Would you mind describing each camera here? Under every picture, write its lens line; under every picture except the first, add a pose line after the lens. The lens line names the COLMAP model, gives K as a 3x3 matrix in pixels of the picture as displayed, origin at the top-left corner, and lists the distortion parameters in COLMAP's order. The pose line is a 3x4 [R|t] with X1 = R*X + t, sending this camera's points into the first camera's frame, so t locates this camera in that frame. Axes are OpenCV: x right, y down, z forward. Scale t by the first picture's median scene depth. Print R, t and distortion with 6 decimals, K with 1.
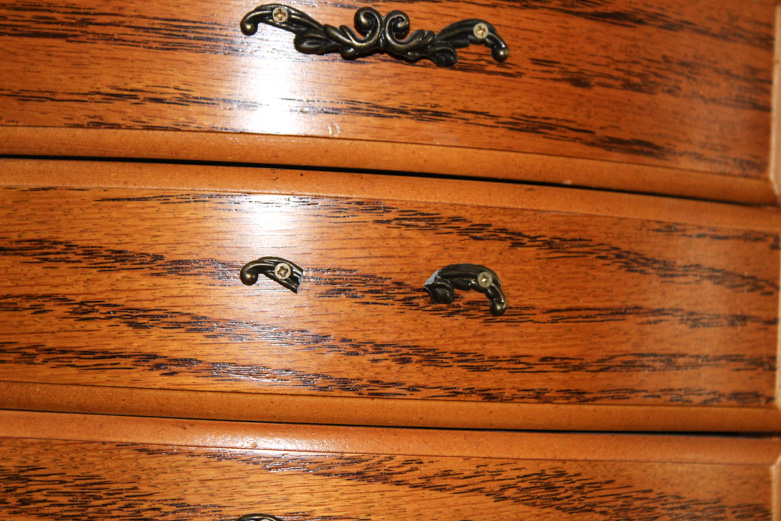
lens RADIAL K [[1848.0, 0, 390.5], [0, 1848.0, 260.5], [0, 0, 1]] dist [-0.008250, 0.210569]
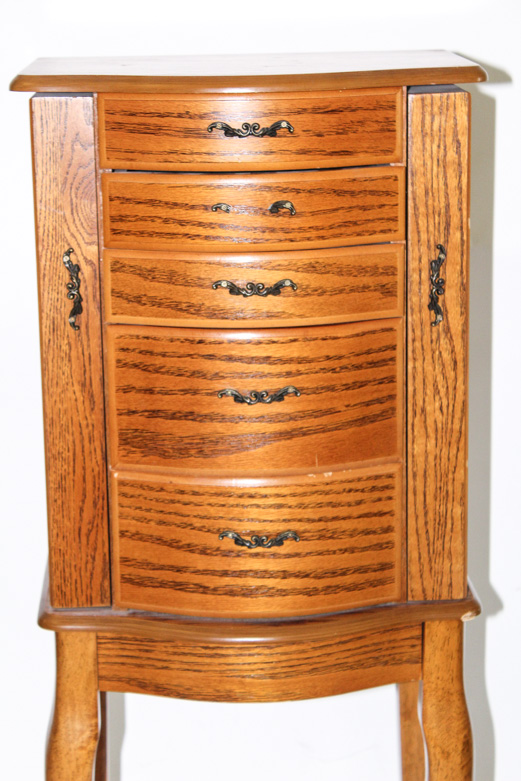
lens RADIAL K [[1848.0, 0, 260.5], [0, 1848.0, 390.5], [0, 0, 1]] dist [-0.008250, 0.210569]
pose [[0.983675, -0.018300, -0.179019, 0.571256], [0.069935, 0.955494, 0.286600, -0.603483], [0.165807, -0.294441, 0.941176, -2.115423]]
